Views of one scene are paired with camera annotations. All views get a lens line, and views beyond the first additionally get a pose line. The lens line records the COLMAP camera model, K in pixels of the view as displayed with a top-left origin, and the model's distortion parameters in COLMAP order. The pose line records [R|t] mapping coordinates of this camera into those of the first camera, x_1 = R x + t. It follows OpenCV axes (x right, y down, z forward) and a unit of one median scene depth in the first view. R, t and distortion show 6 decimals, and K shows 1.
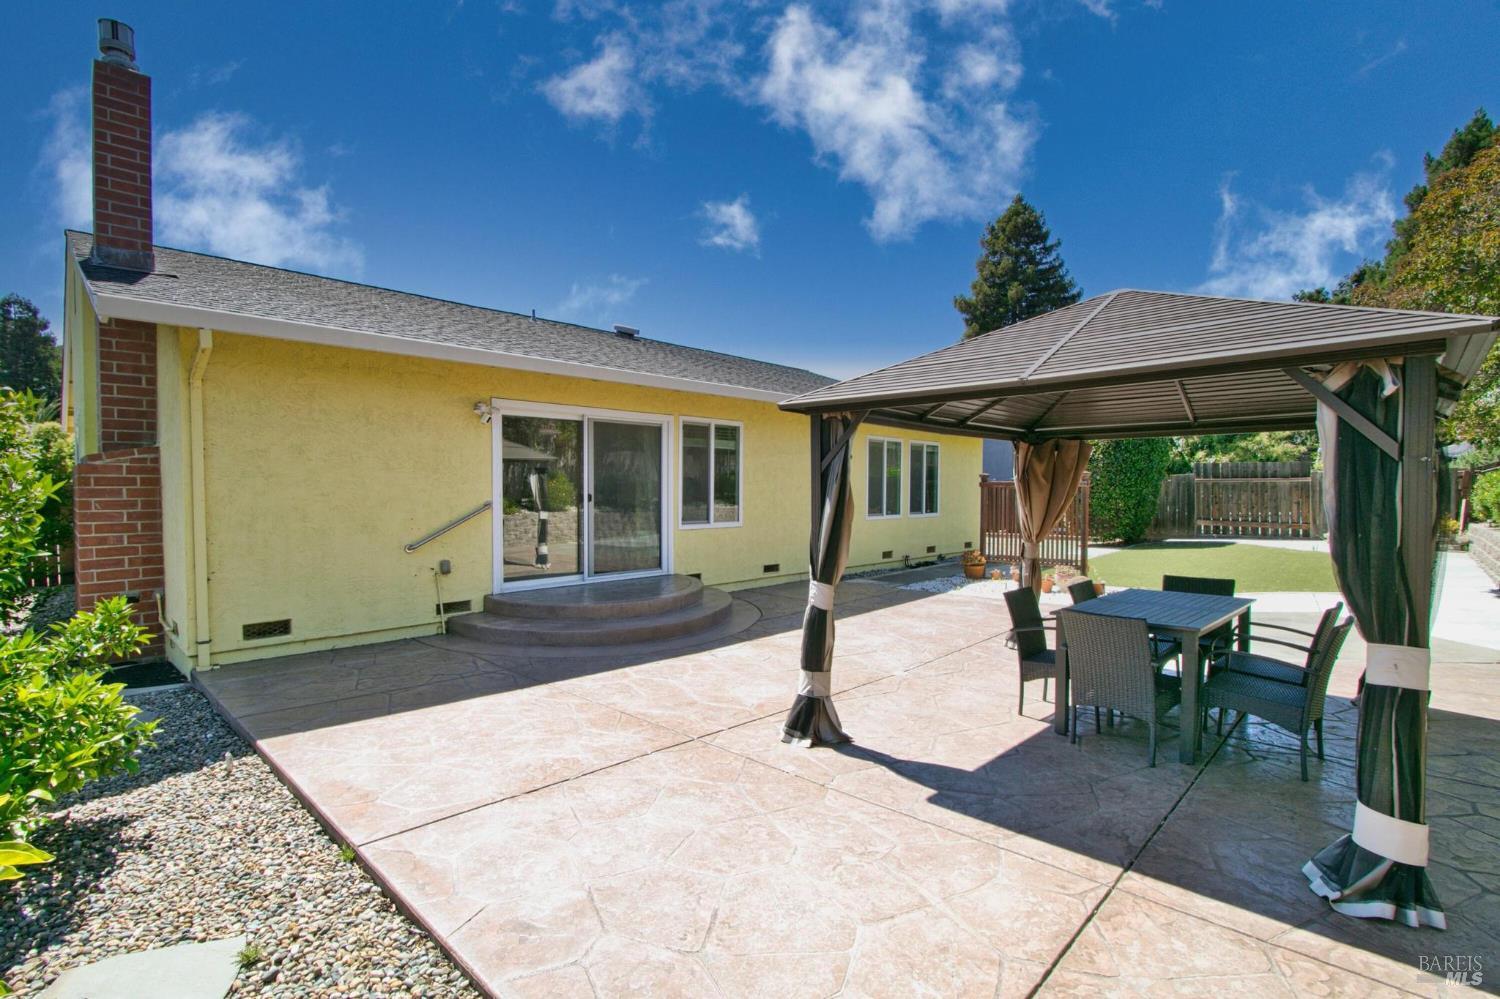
lens RADIAL K [[698.7, 0, 750.0], [0, 698.7, 499.5], [0, 0, 1]] dist [0.002085, 0.000118]
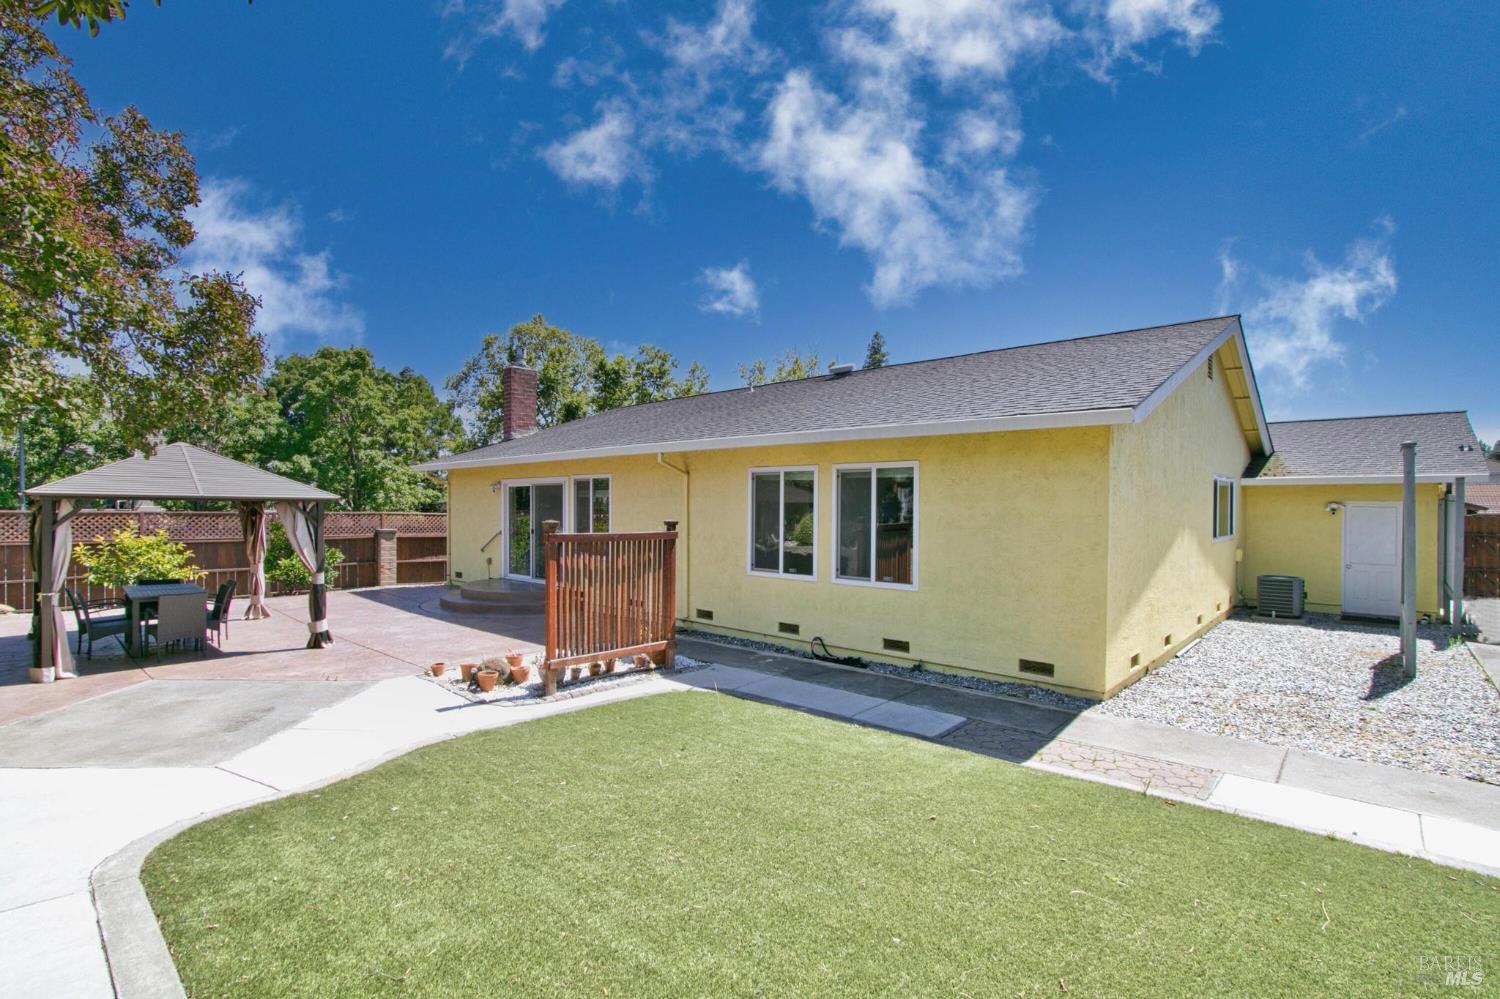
lens RADIAL K [[697.2, 0, 733.7], [0, 697.2, 507.3], [0, 0, 1]] dist [-0.003235, -0.000191]
pose [[-0.005225, -0.007274, -0.999960, 0.712804], [-0.027823, 0.999587, -0.007126, -0.030701], [0.999599, 0.027785, -0.005426, 0.732040]]
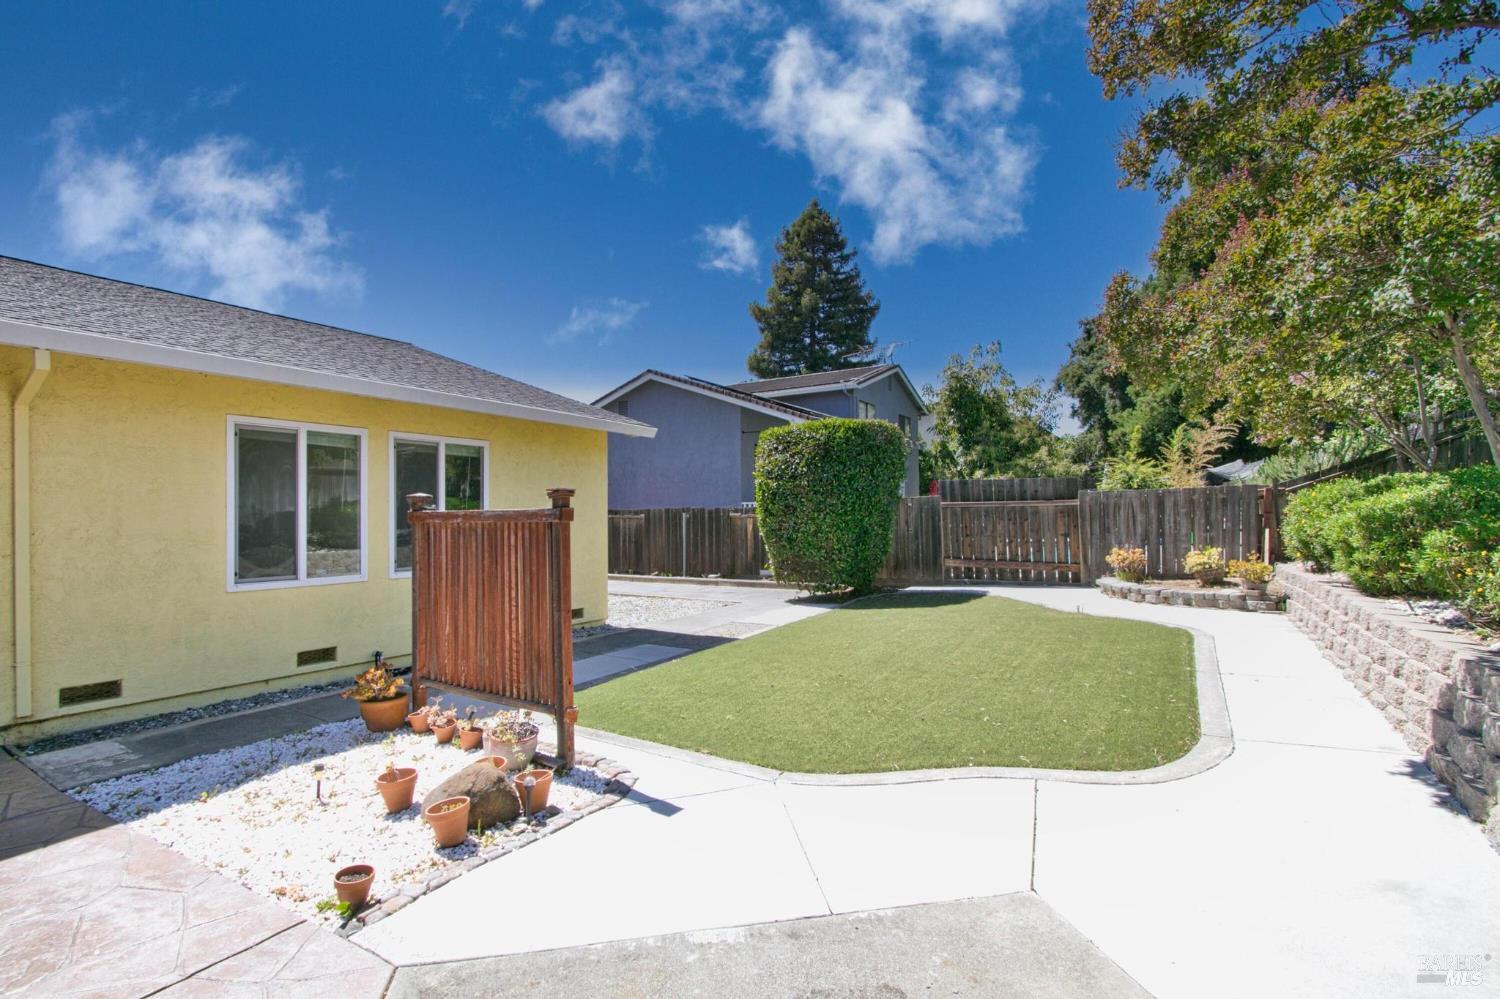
lens RADIAL K [[697.2, 0, 733.7], [0, 697.2, 507.3], [0, 0, 1]] dist [-0.003235, -0.000191]
pose [[0.983497, -0.008280, 0.180737, 0.312134], [0.013255, 0.999565, -0.026338, -0.008816], [-0.180440, 0.028299, 0.983179, 0.349125]]
